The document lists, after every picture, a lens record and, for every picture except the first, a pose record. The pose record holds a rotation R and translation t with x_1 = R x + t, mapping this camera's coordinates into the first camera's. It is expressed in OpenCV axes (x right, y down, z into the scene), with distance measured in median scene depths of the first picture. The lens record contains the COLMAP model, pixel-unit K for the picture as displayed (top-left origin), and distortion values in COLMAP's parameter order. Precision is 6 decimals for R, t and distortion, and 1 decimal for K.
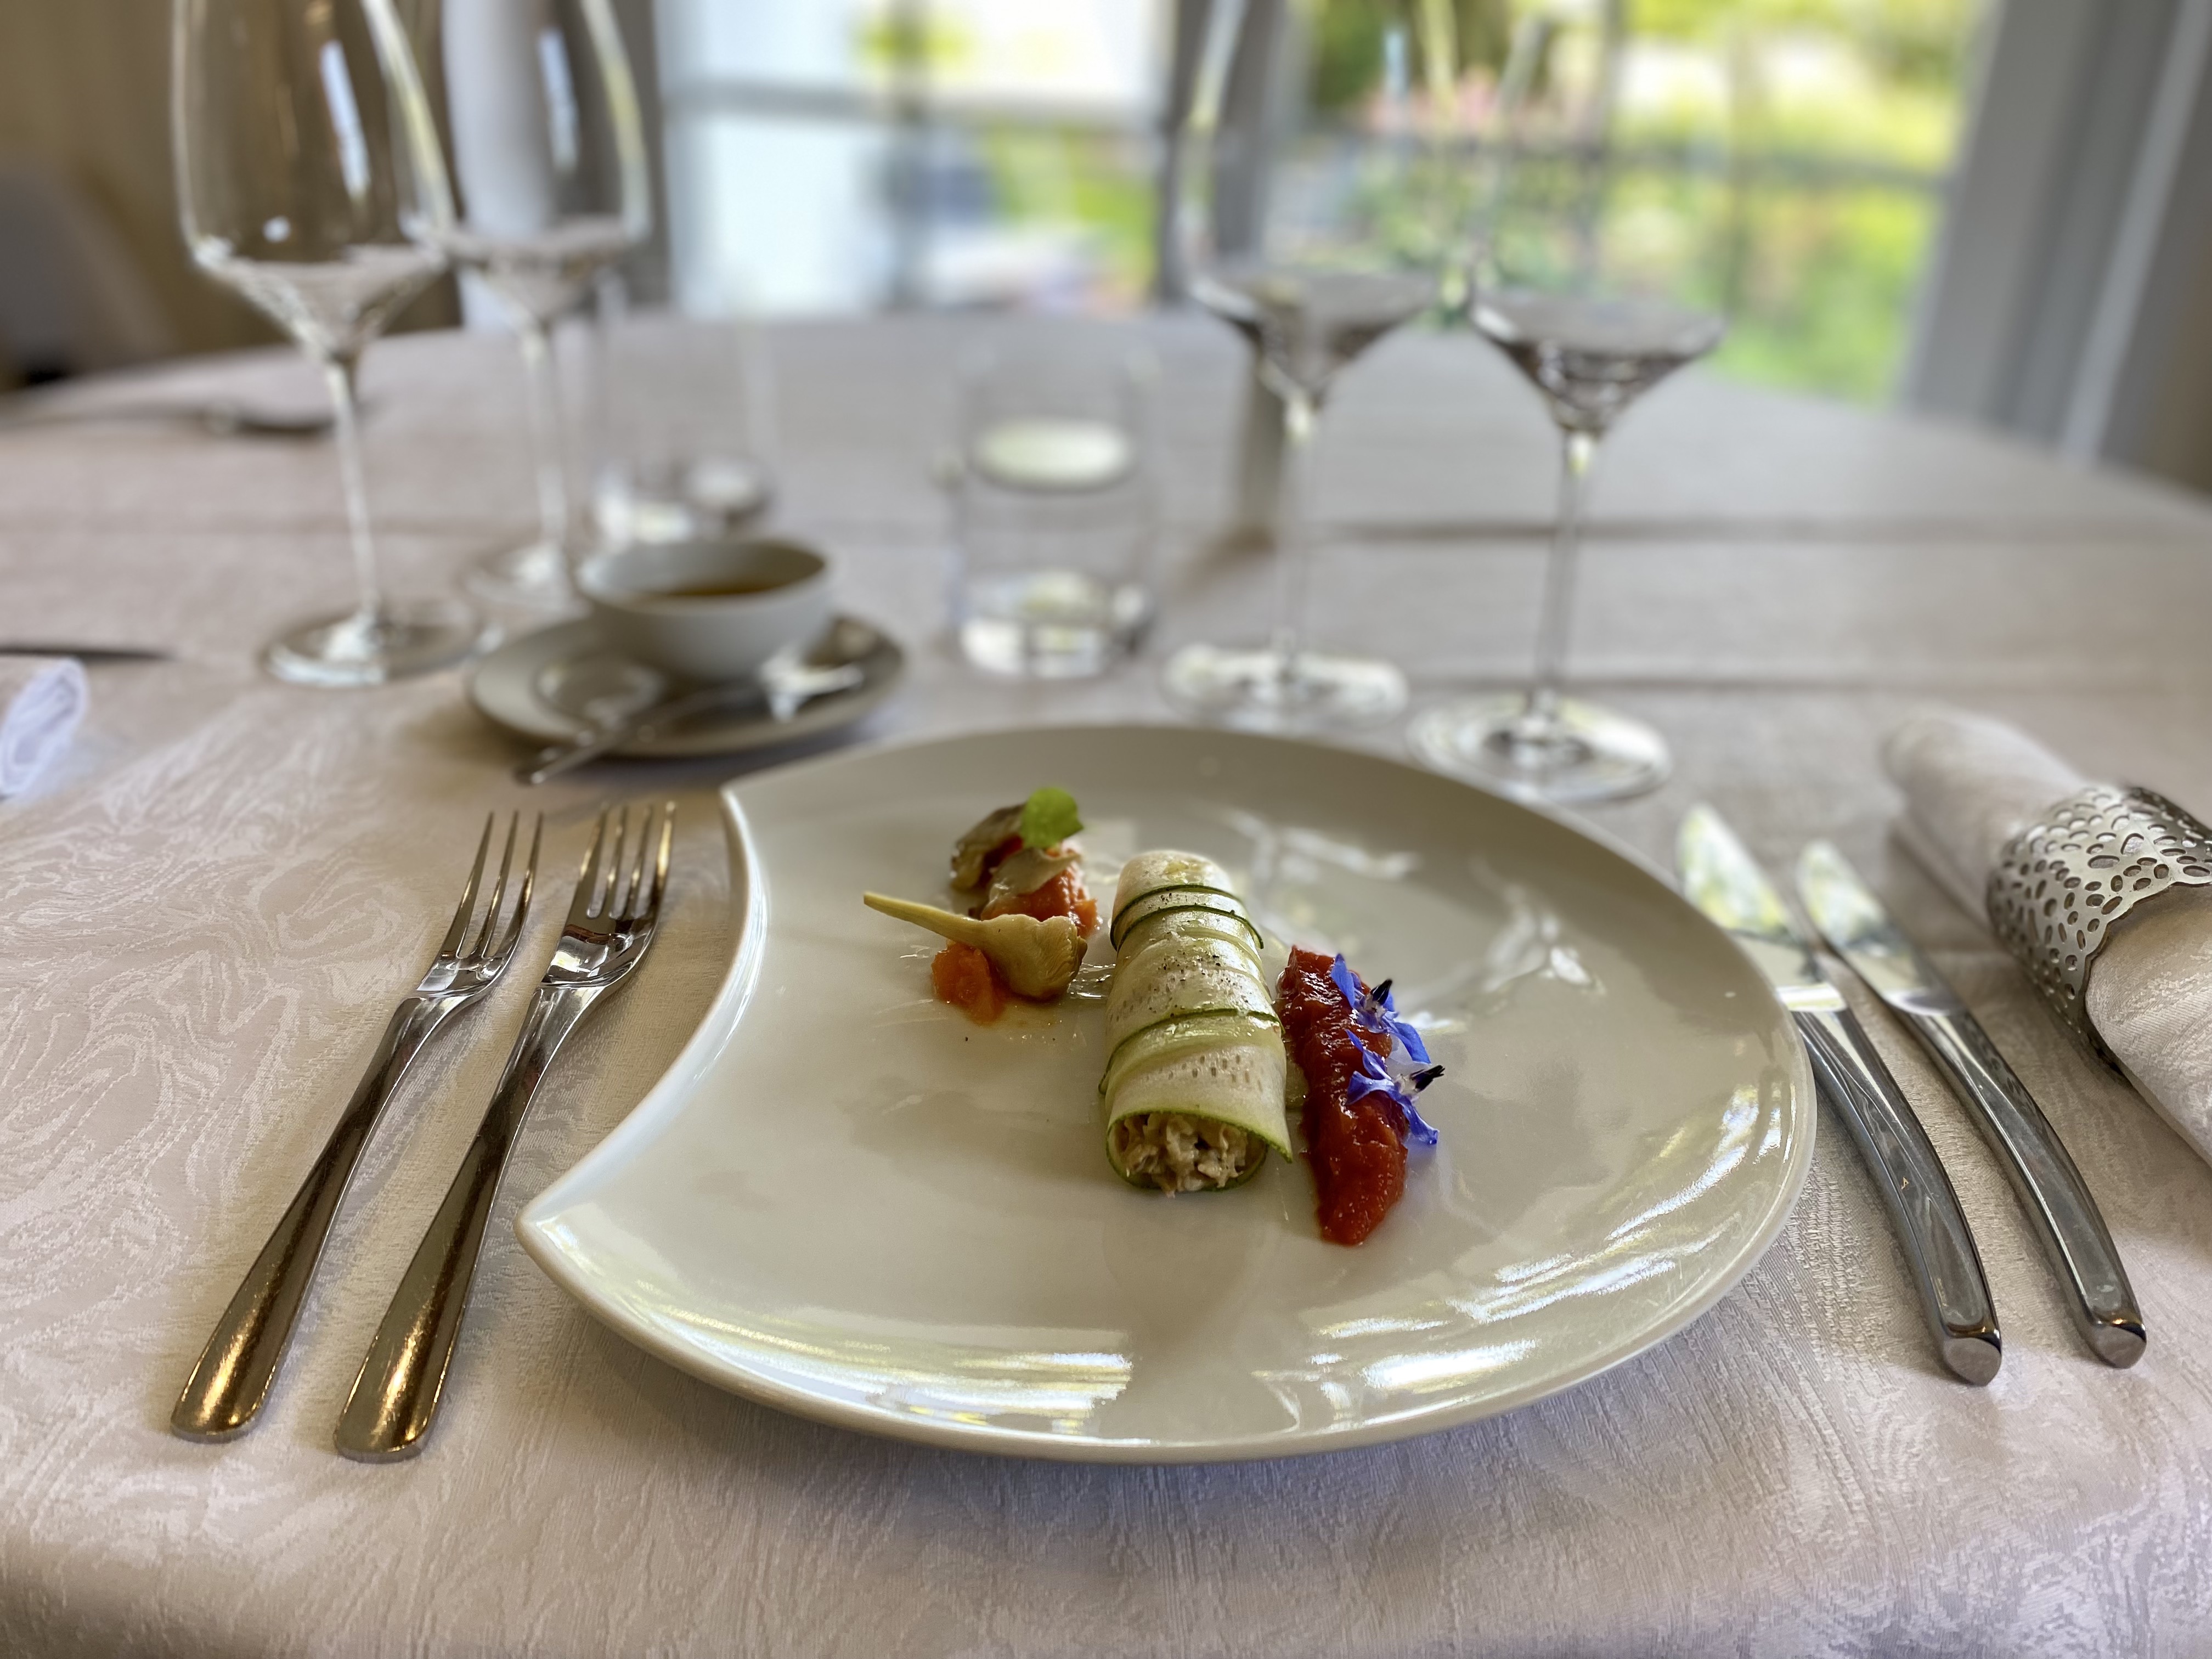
lens RADIAL K [[1749.2, 0, 1106.0], [0, 1749.2, 829.5], [0, 0, 1]] dist [0.017335, 0.000680]
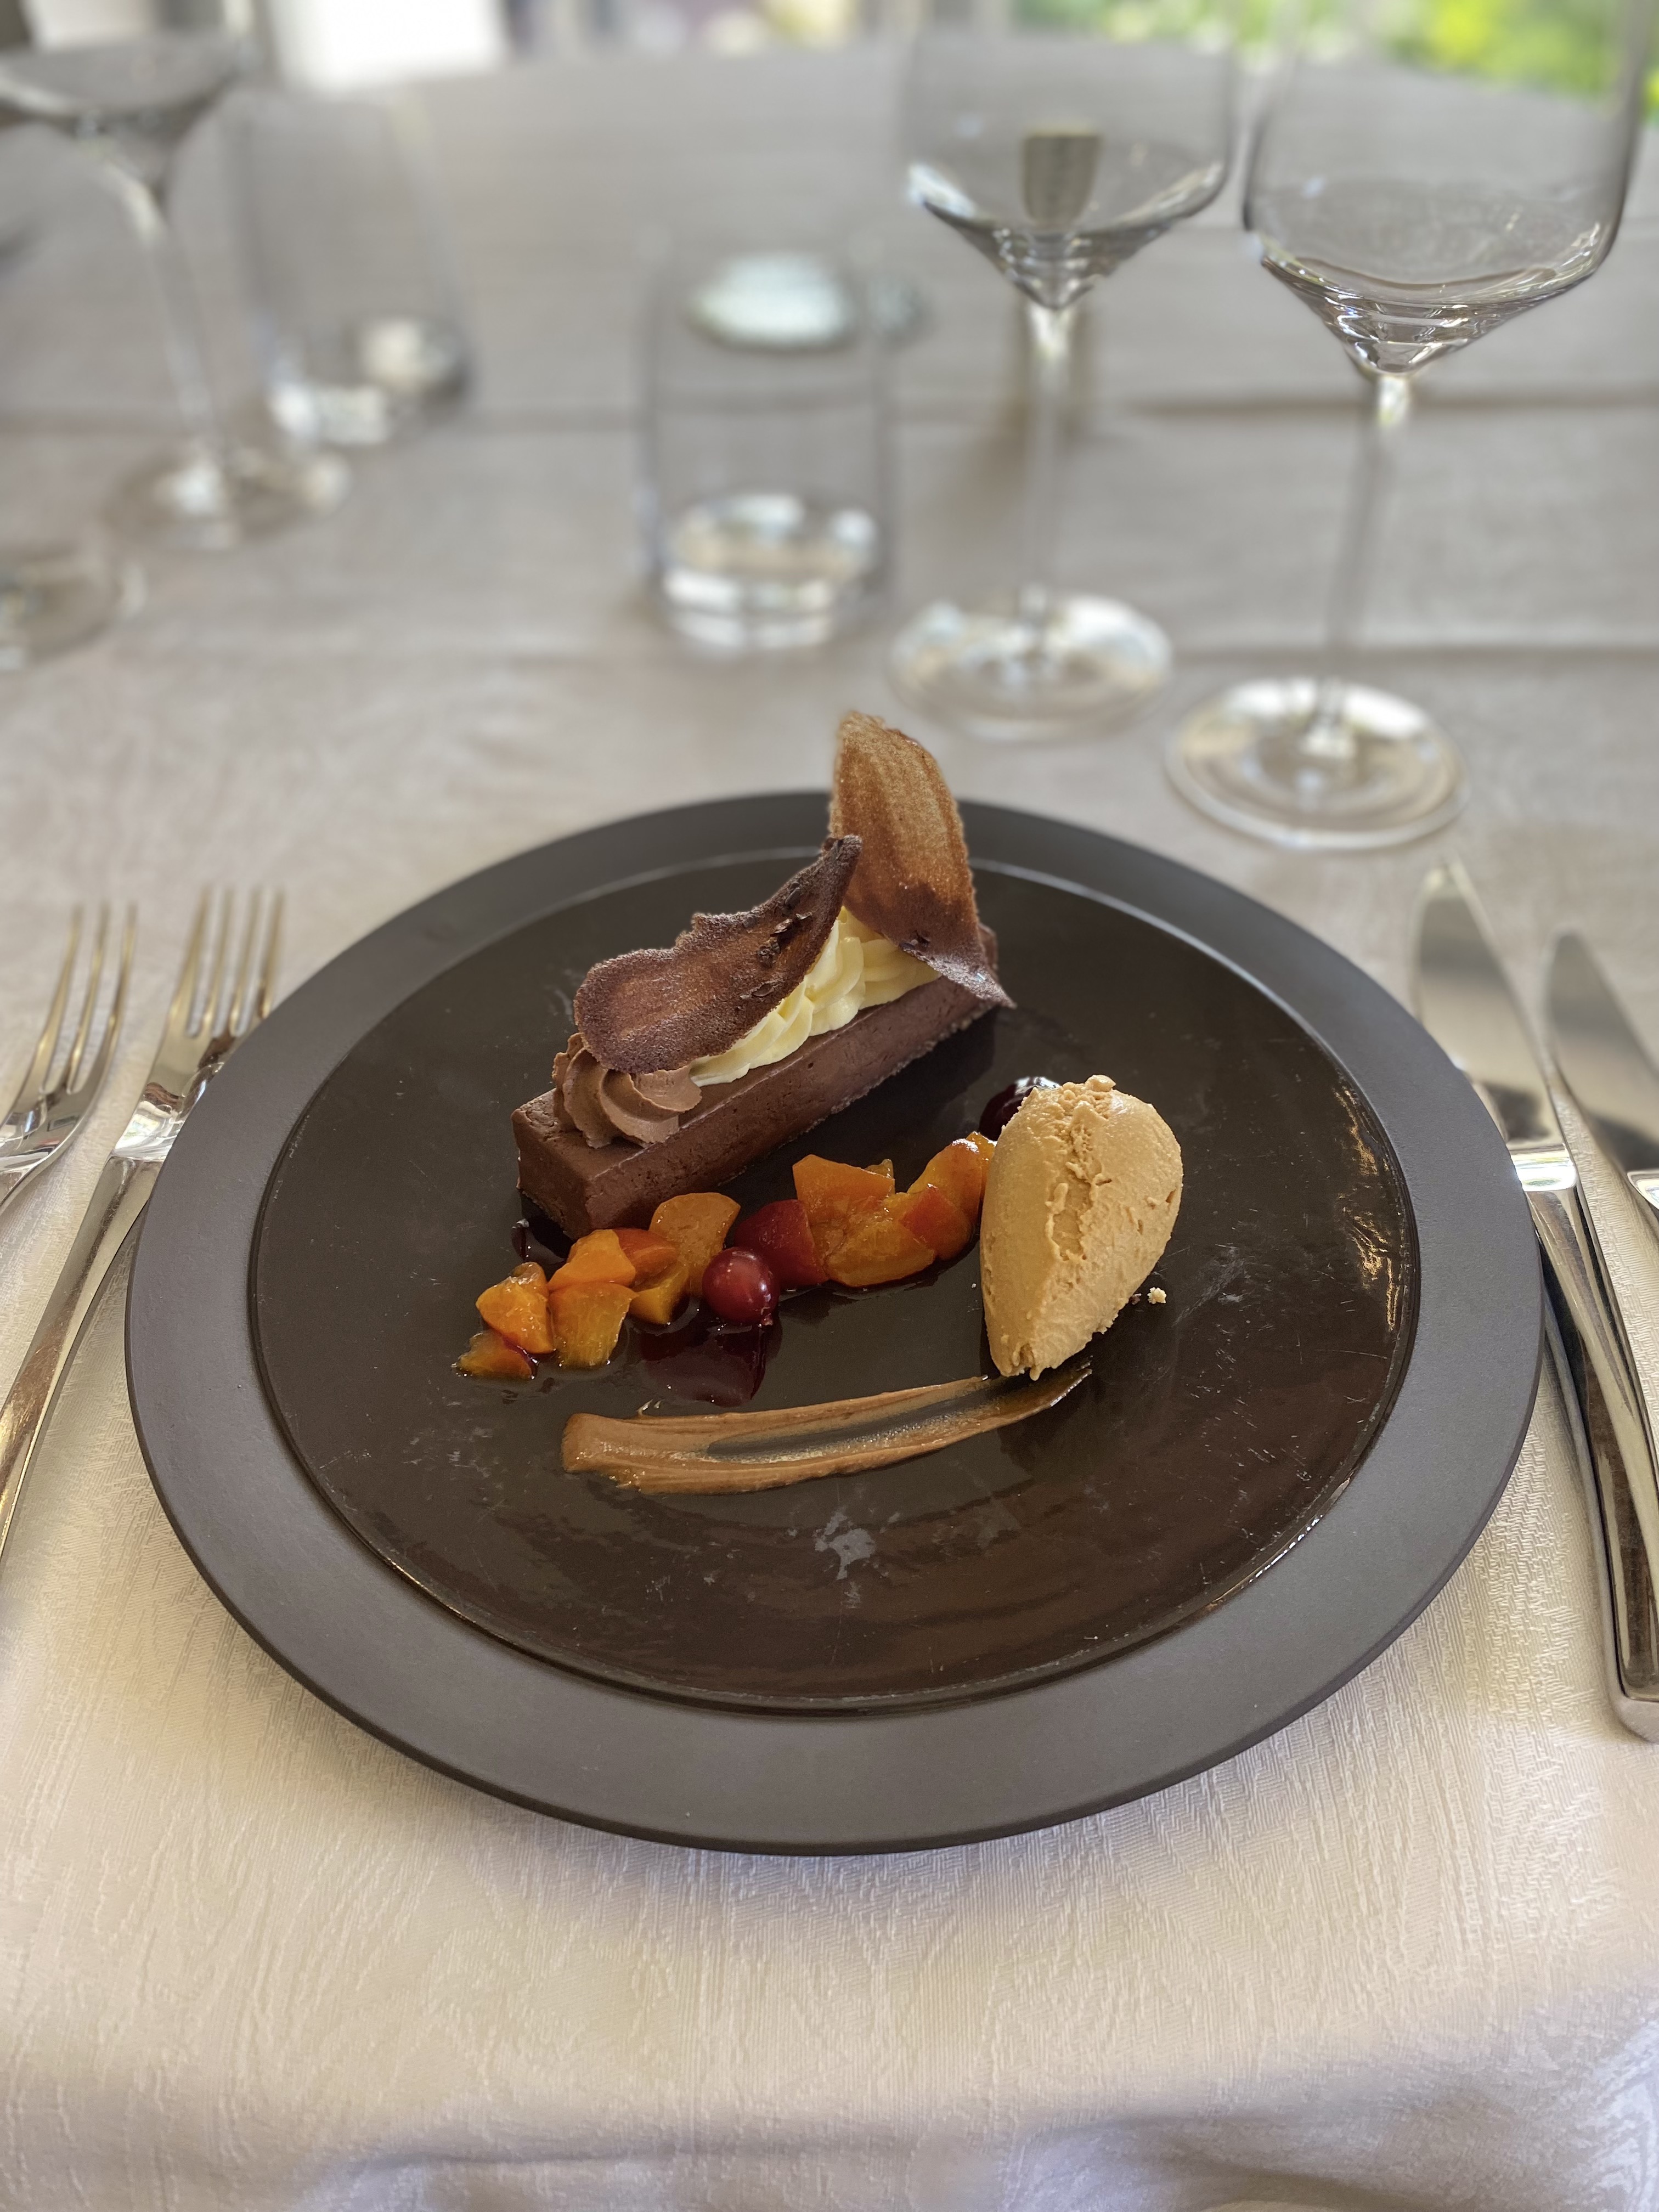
lens RADIAL K [[1749.2, 0, 817.7], [0, 1749.2, 1145.7], [0, 0, 1]] dist [0.017335, 0.000680]
pose [[0.996842, 0.025704, -0.075132, 0.110770], [-0.001160, 0.950772, 0.309890, -0.203530], [0.079399, -0.308825, 0.947799, 0.179658]]
